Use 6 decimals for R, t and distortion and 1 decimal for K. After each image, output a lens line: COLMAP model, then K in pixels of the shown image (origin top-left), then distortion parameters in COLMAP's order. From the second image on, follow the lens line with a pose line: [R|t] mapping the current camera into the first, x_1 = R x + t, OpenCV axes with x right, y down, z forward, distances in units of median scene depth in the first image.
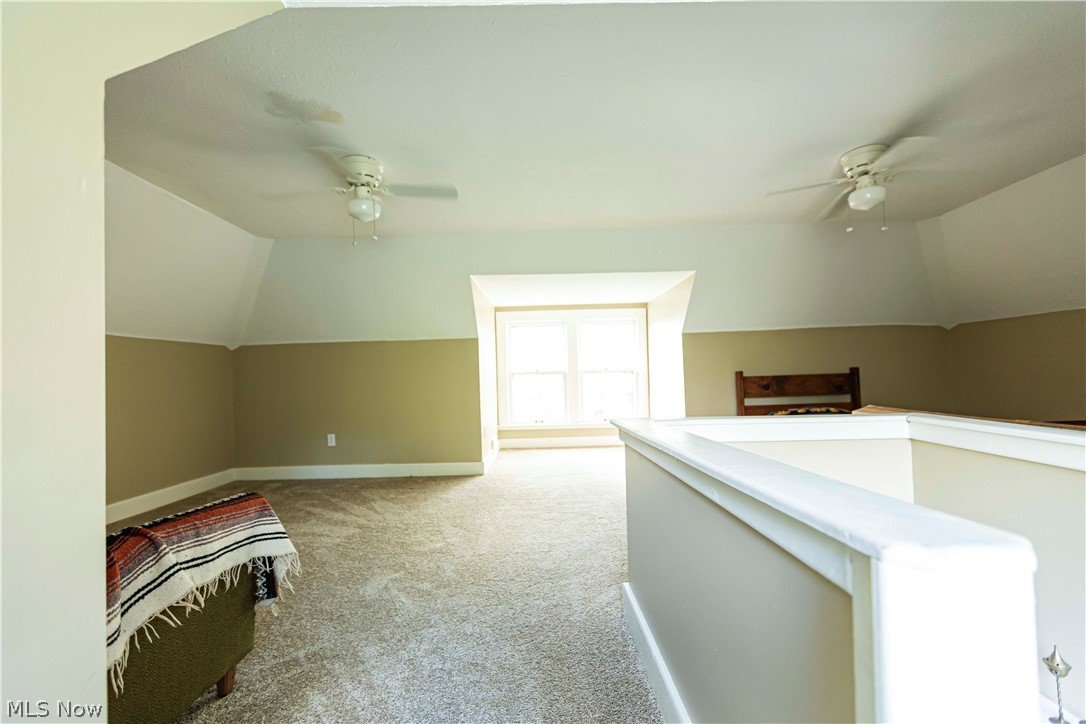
lens RADIAL K [[480.1, 0, 543.0], [0, 480.1, 362.0], [0, 0, 1]] dist [0.003127, 0.000305]
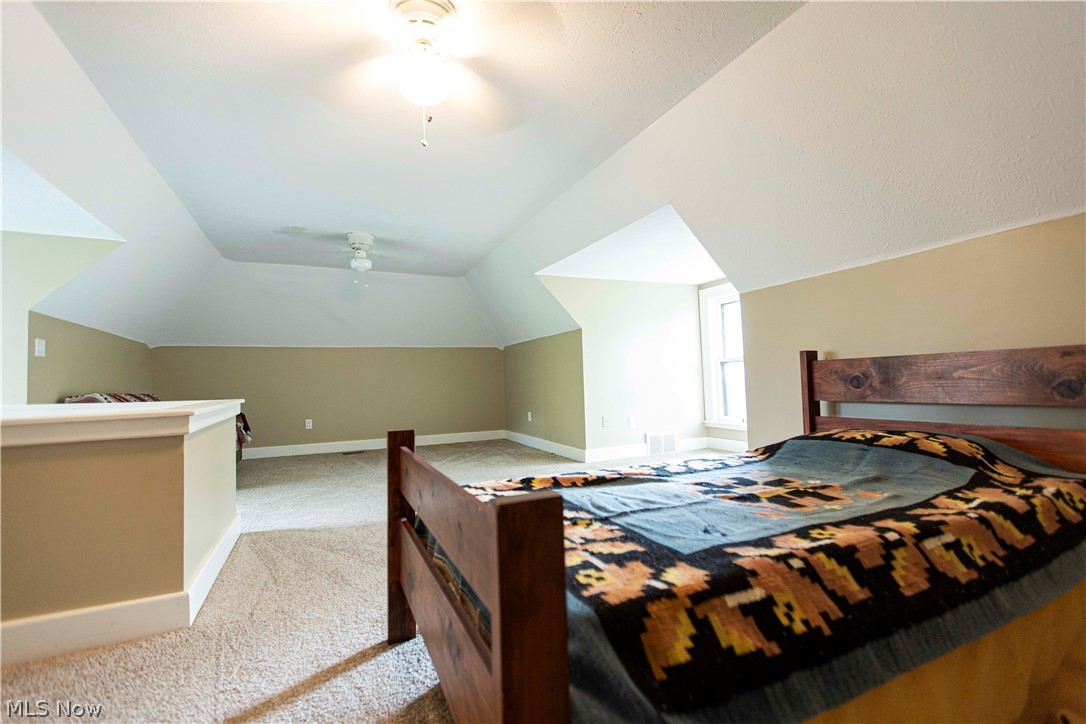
lens RADIAL K [[480.1, 0, 543.0], [0, 480.1, 362.0], [0, 0, 1]] dist [0.003127, 0.000305]
pose [[0.424416, -0.019562, -0.905256, 0.768940], [0.044969, 0.998988, -0.000504, 0.018375], [0.904350, -0.040495, 0.424867, 0.503213]]
